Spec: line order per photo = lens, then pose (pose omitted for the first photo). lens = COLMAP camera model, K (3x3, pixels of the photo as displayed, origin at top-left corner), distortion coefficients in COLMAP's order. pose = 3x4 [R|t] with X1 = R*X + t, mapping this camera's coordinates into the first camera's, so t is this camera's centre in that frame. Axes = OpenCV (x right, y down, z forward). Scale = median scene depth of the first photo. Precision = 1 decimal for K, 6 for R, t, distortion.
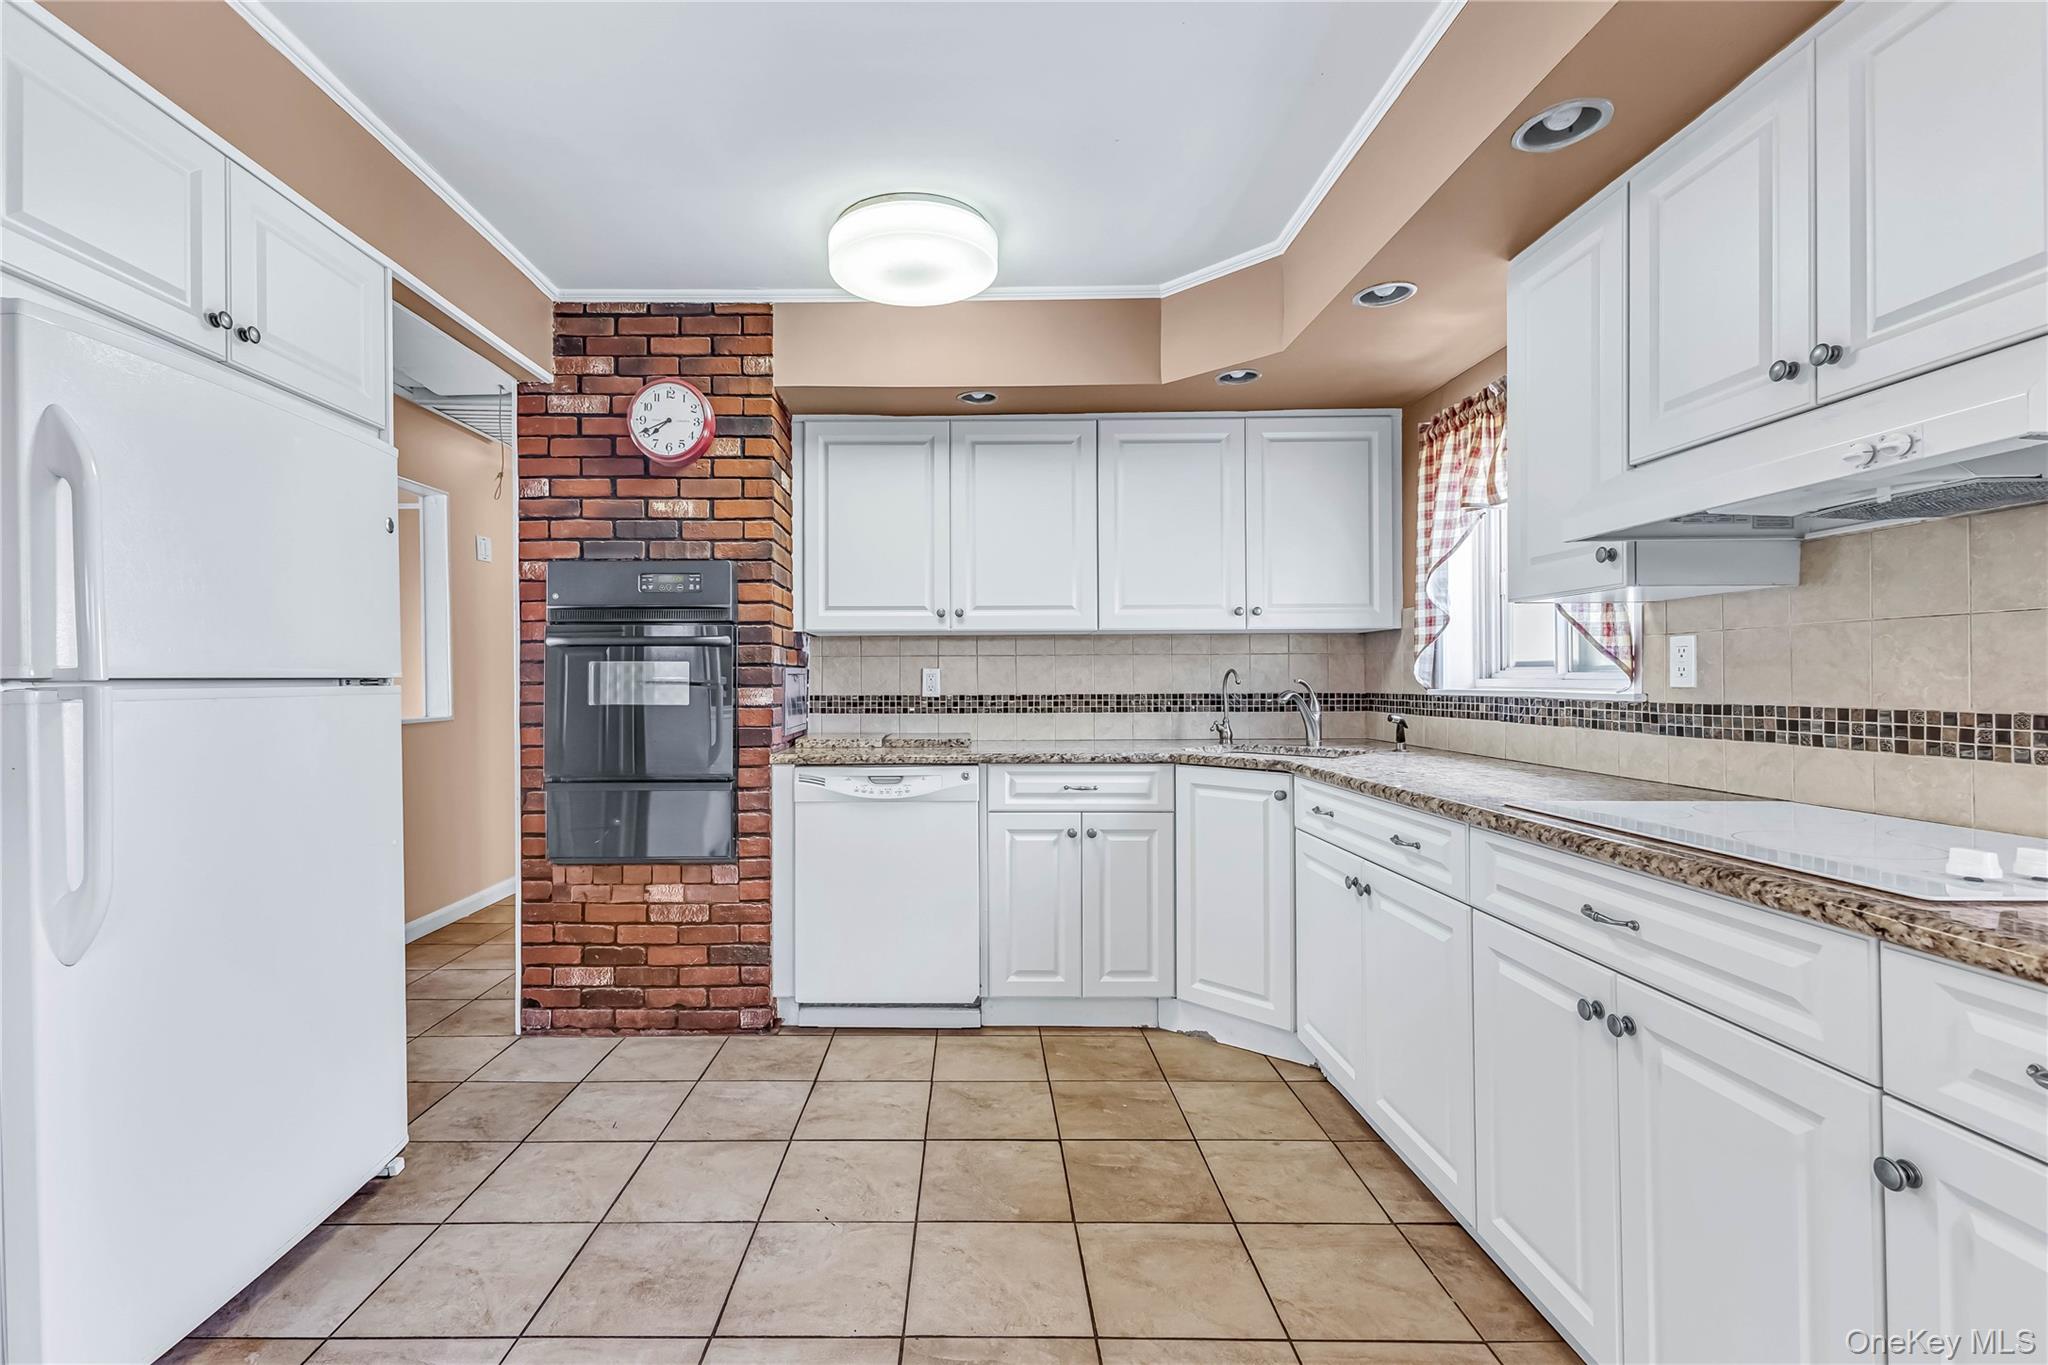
lens RADIAL K [[1024.7, 0, 1024.0], [0, 1024.7, 682.5], [0, 0, 1]] dist [0.018041, -0.011075]
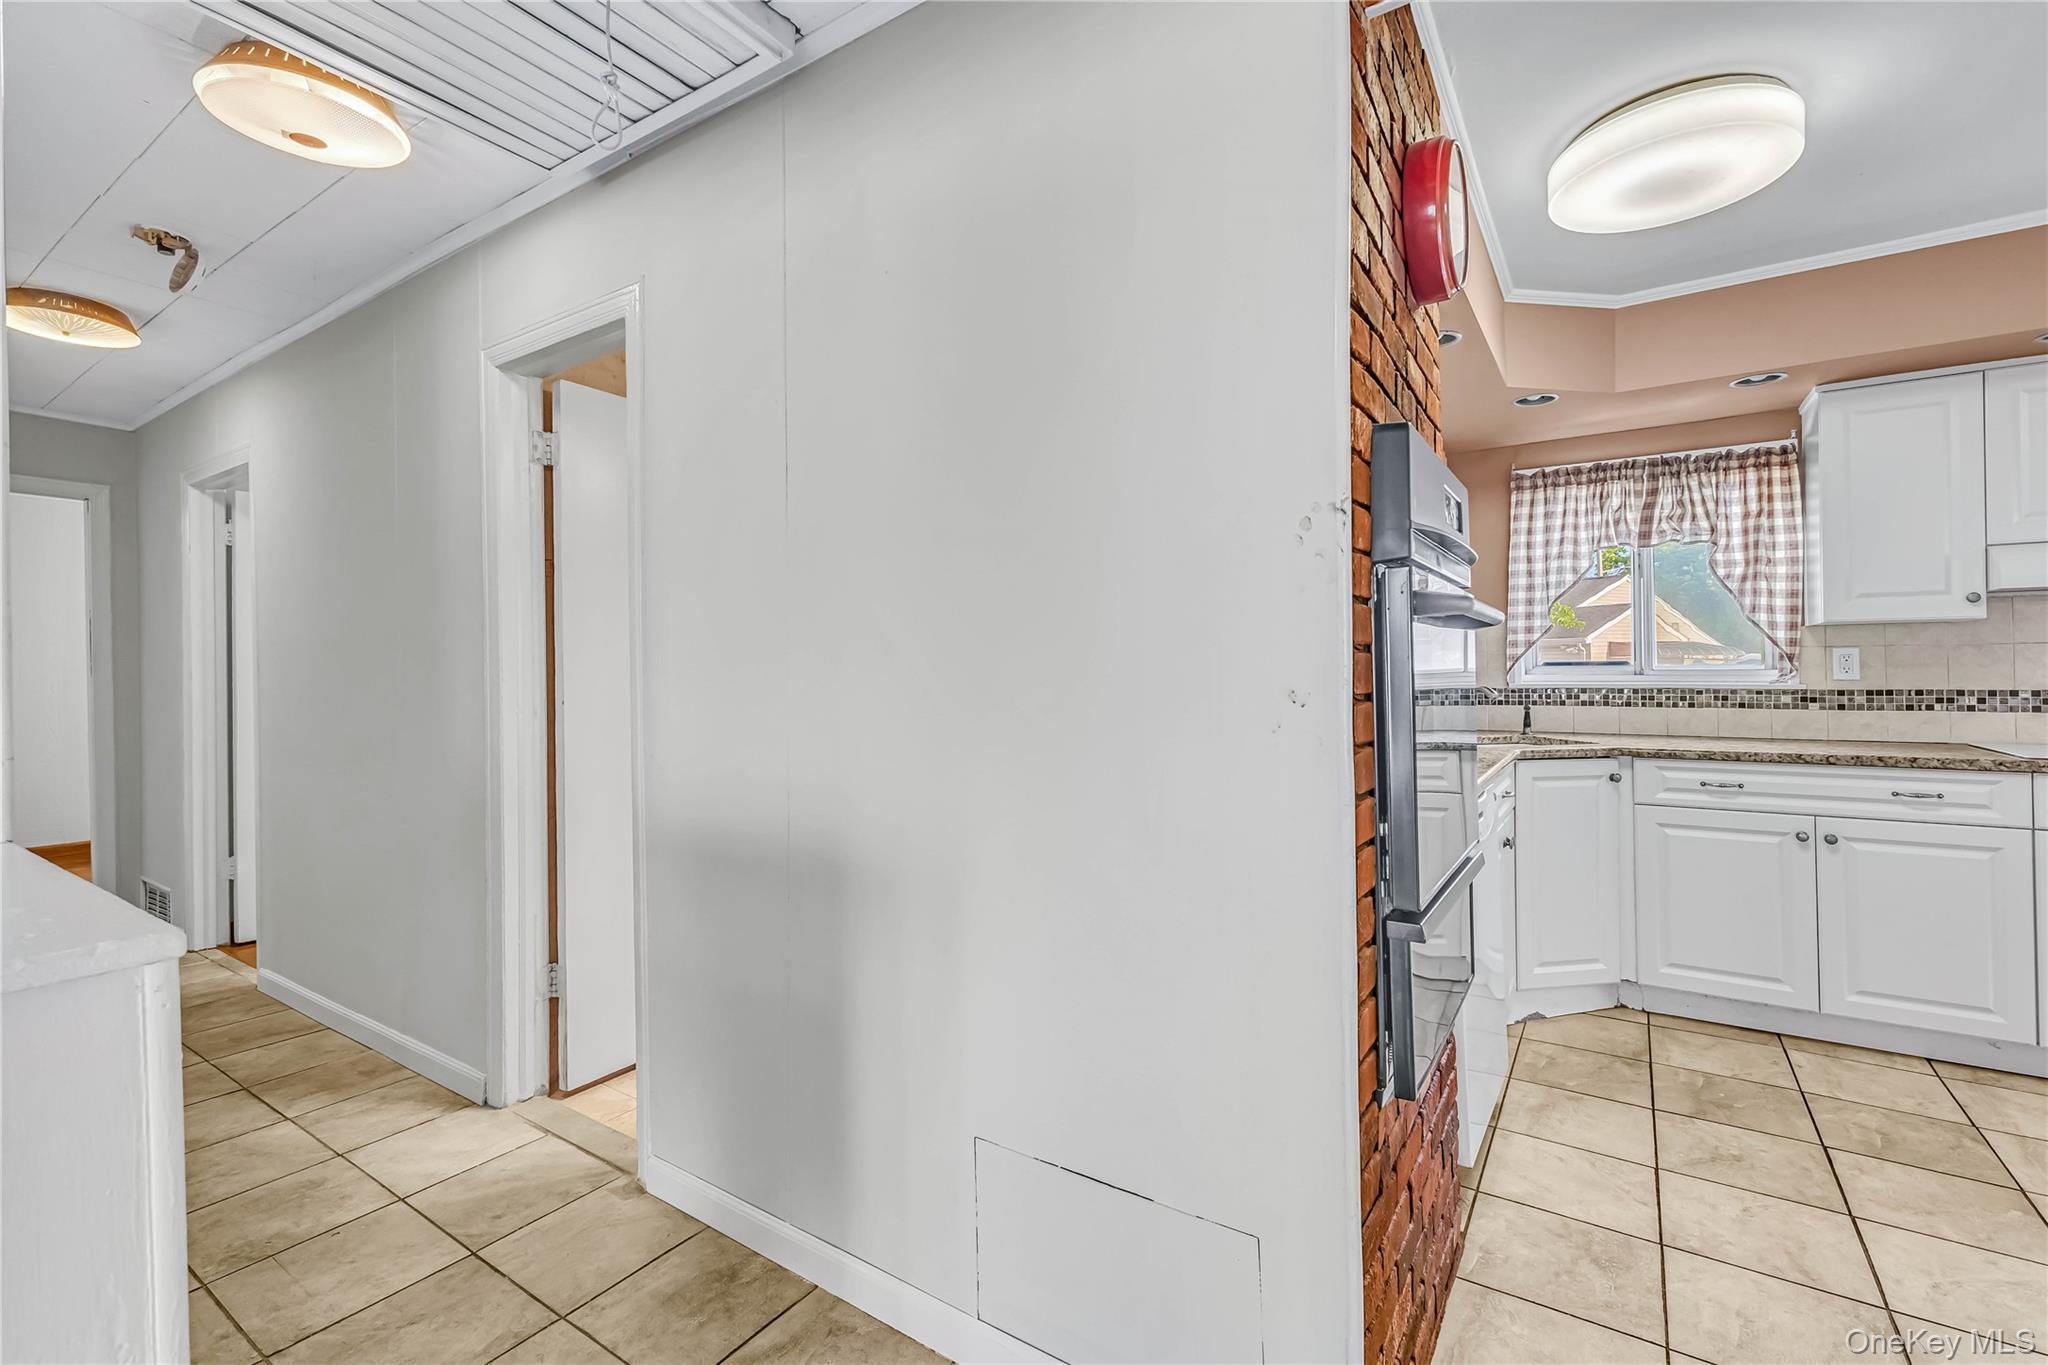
lens RADIAL K [[906.6, 0, 1016.2], [0, 906.6, 680.9], [0, 0, 1]] dist [0.013034, -0.006817]
pose [[0.530853, -0.012454, 0.847372, -1.133383], [0.009007, 0.999918, 0.009053, -0.016026], [-0.847416, 0.002826, 0.530922, 1.213824]]
